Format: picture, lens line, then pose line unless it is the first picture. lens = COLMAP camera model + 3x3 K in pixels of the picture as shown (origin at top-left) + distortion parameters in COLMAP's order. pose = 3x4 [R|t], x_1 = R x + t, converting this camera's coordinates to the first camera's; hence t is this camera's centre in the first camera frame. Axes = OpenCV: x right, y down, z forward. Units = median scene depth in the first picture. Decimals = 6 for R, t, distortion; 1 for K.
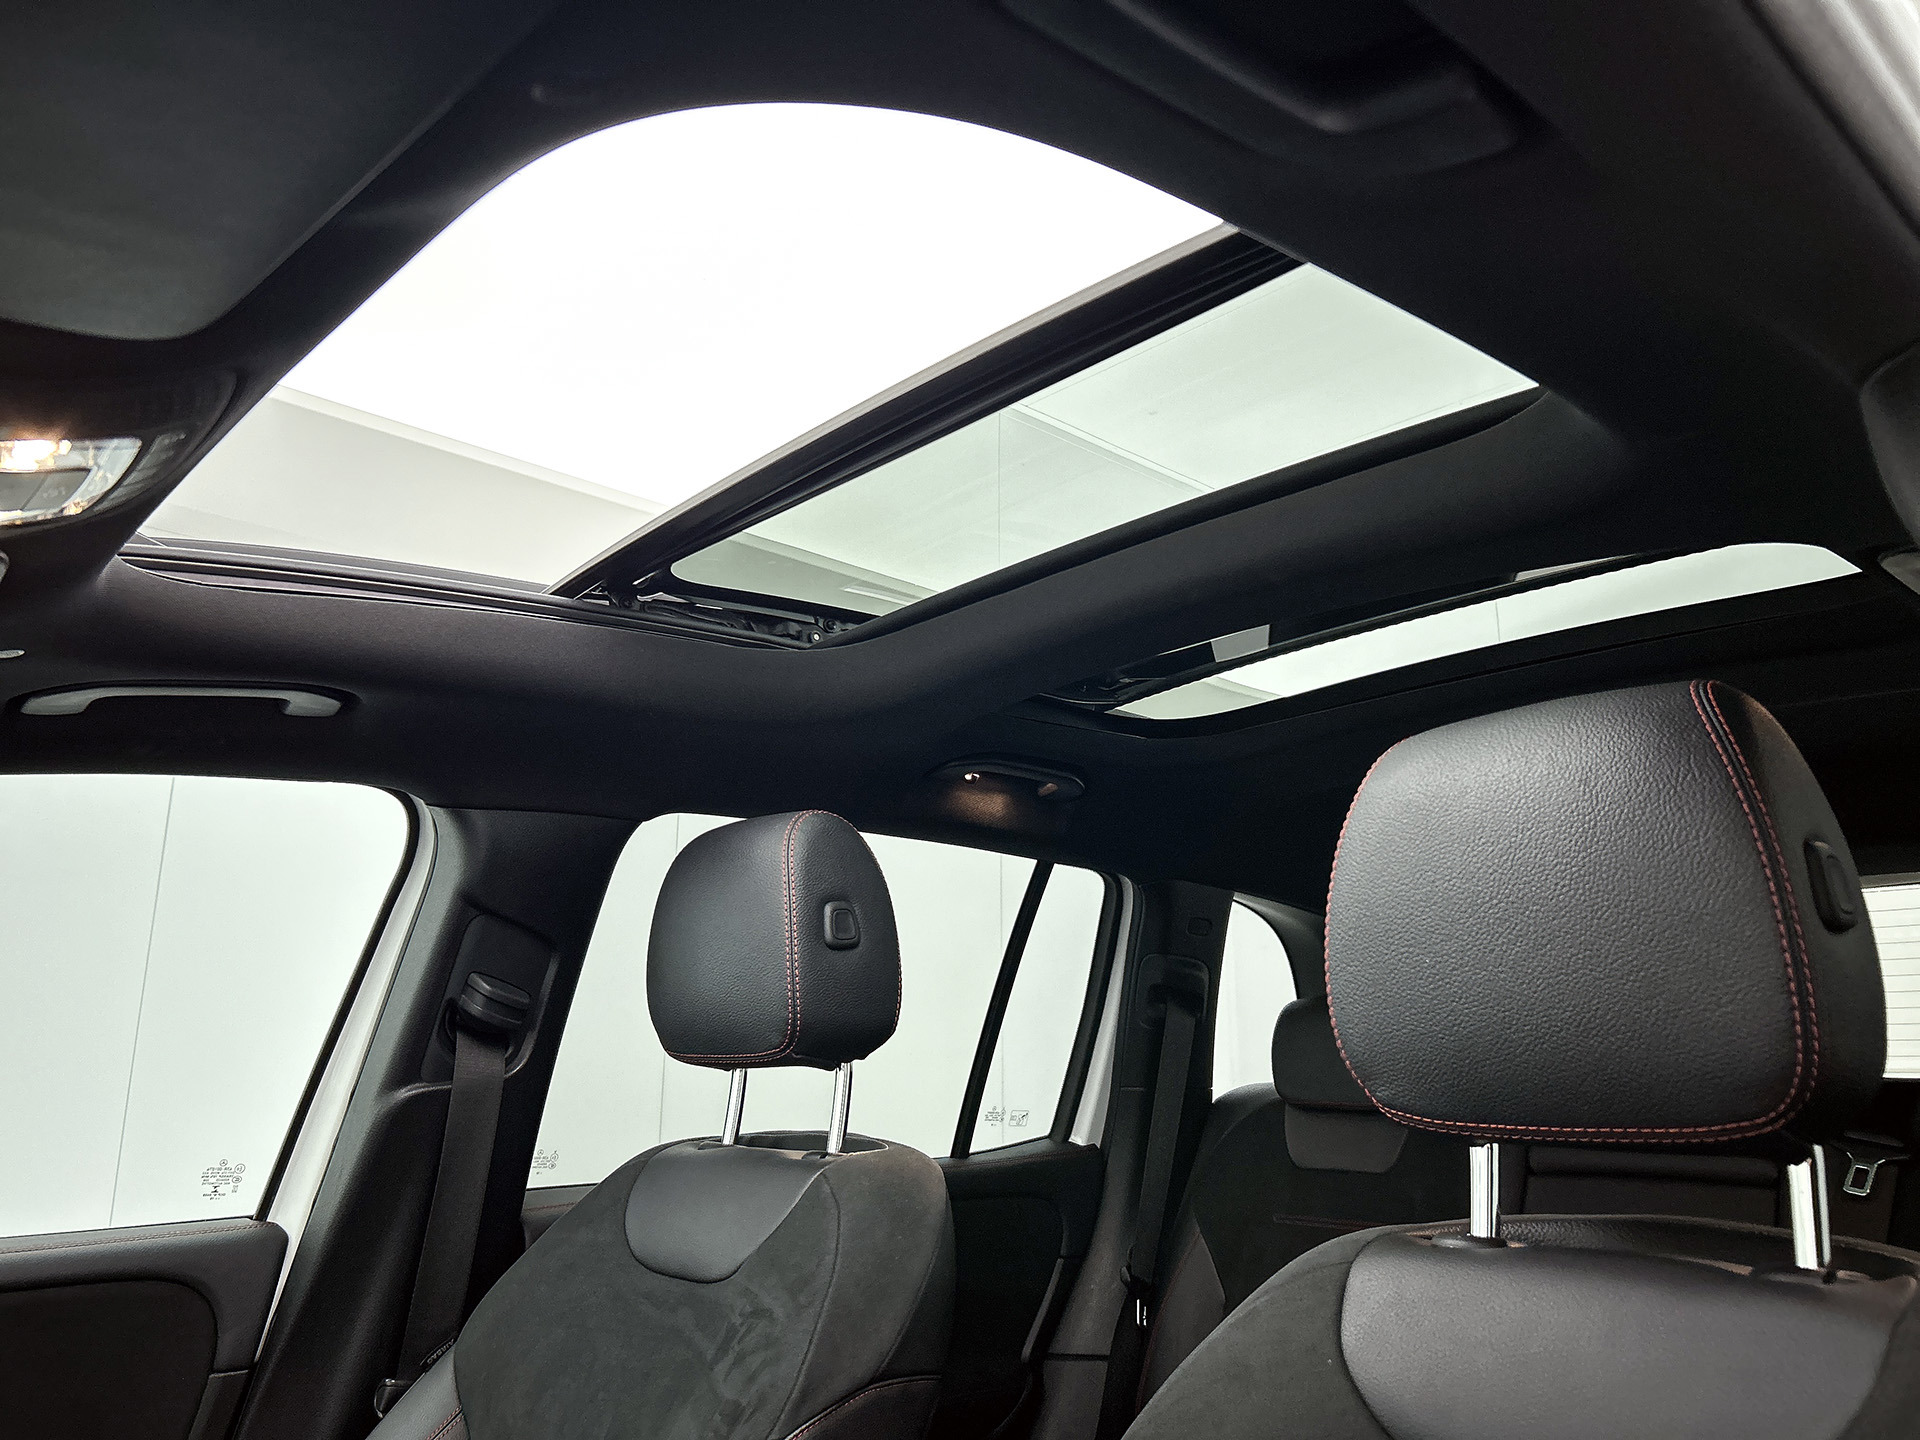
lens RADIAL K [[1463.9, 0, 974.3], [0, 1463.9, 731.0], [0, 0, 1]] dist [0.034883, -0.020484]
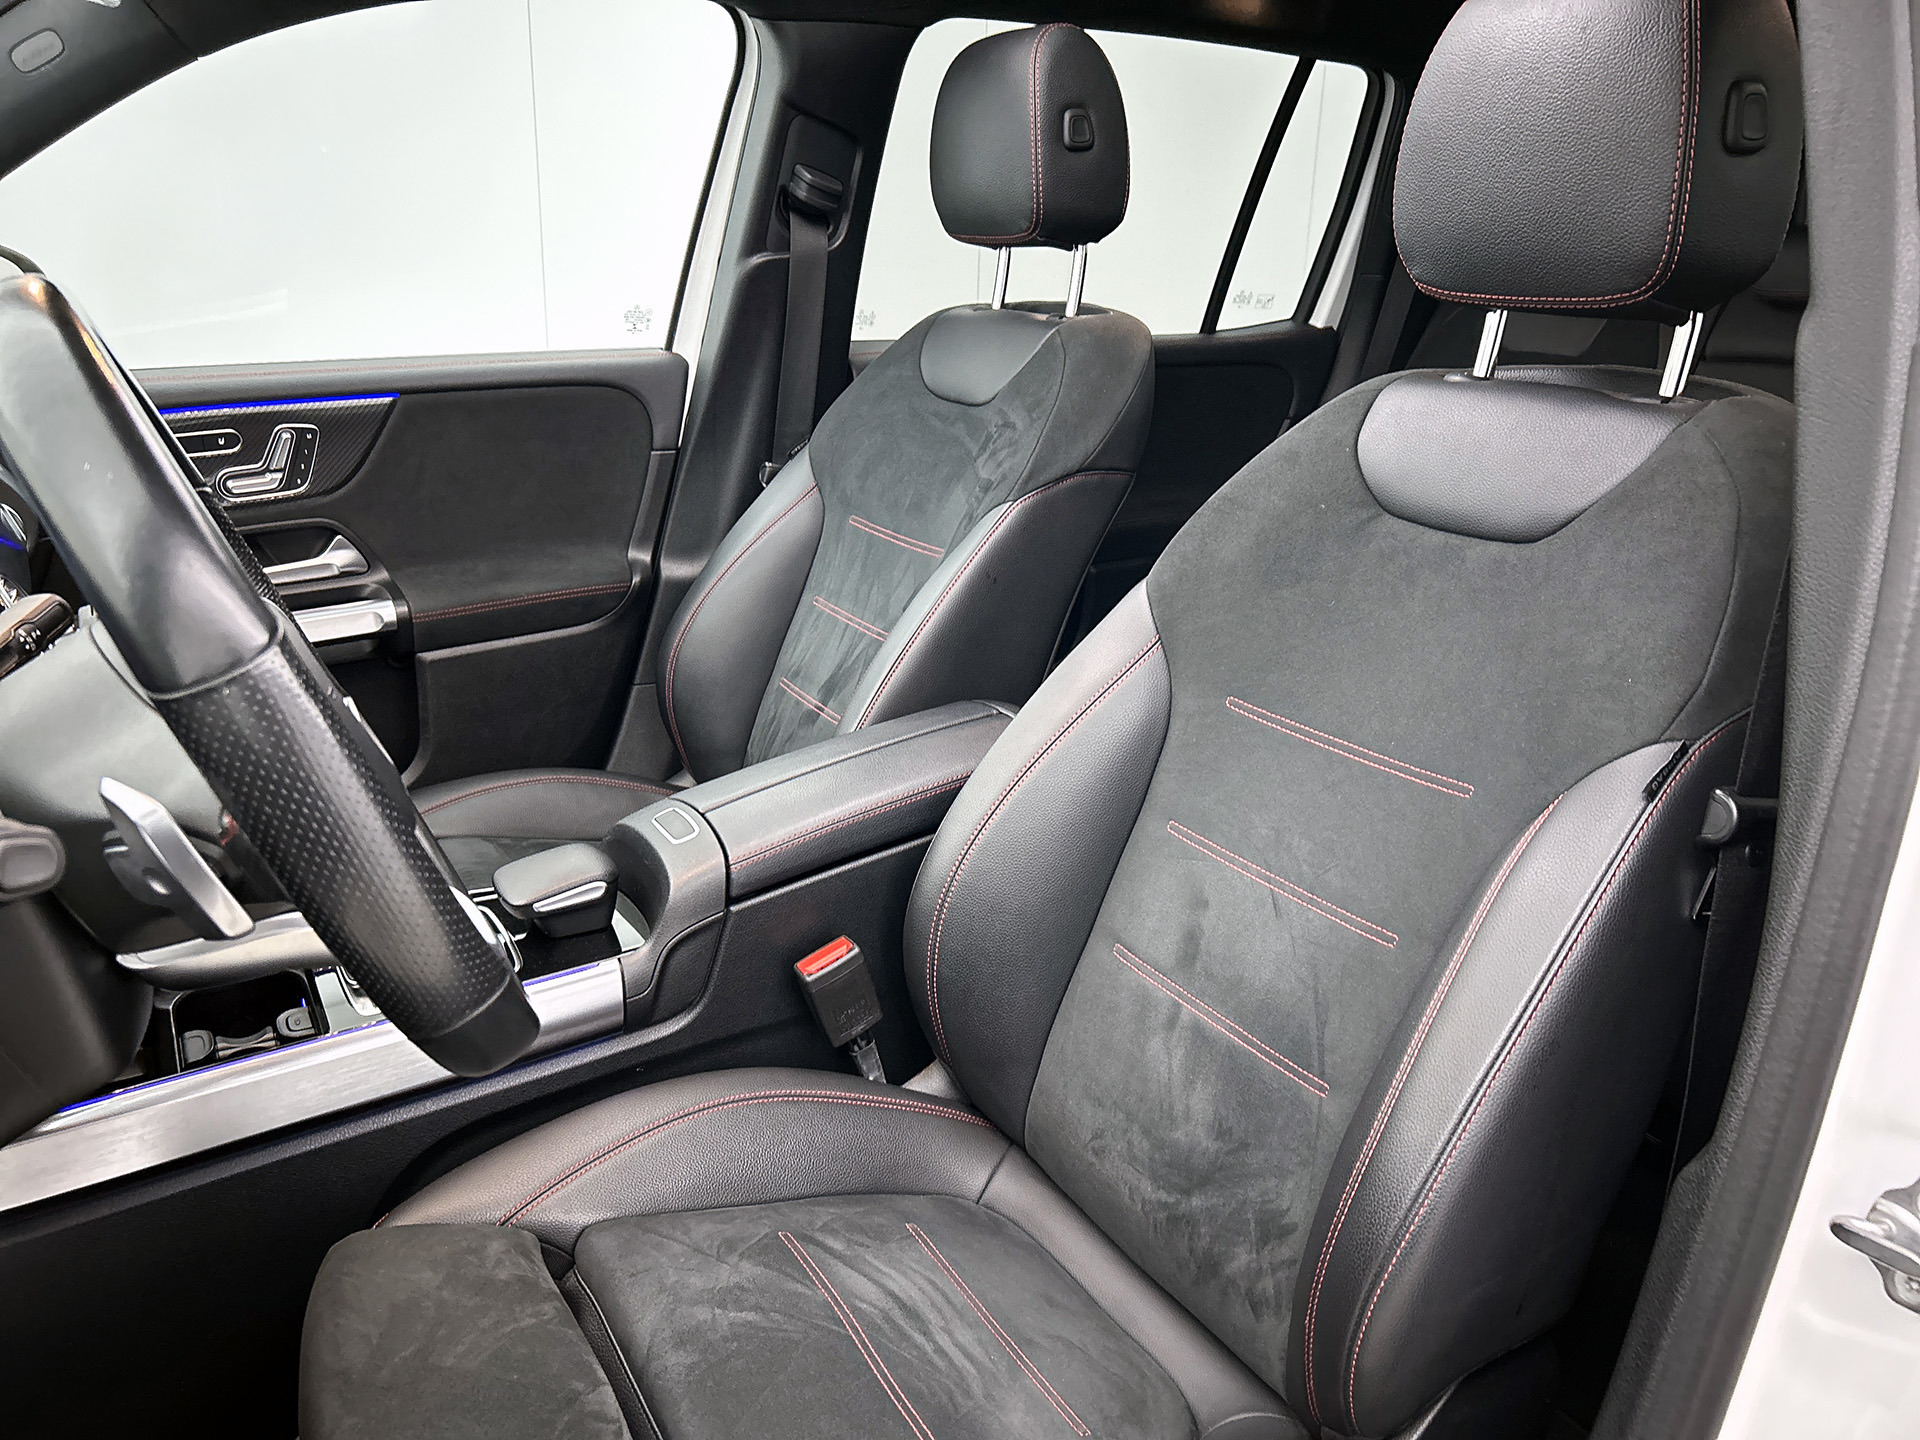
lens RADIAL K [[1463.9, 0, 962.6], [0, 1463.9, 730.3], [0, 0, 1]] dist [0.034883, -0.020484]
pose [[0.973669, 0.095101, -0.207181, 0.110283], [0.024269, 0.860419, 0.509008, -0.059663], [0.226670, -0.500634, 0.835456, -0.280702]]
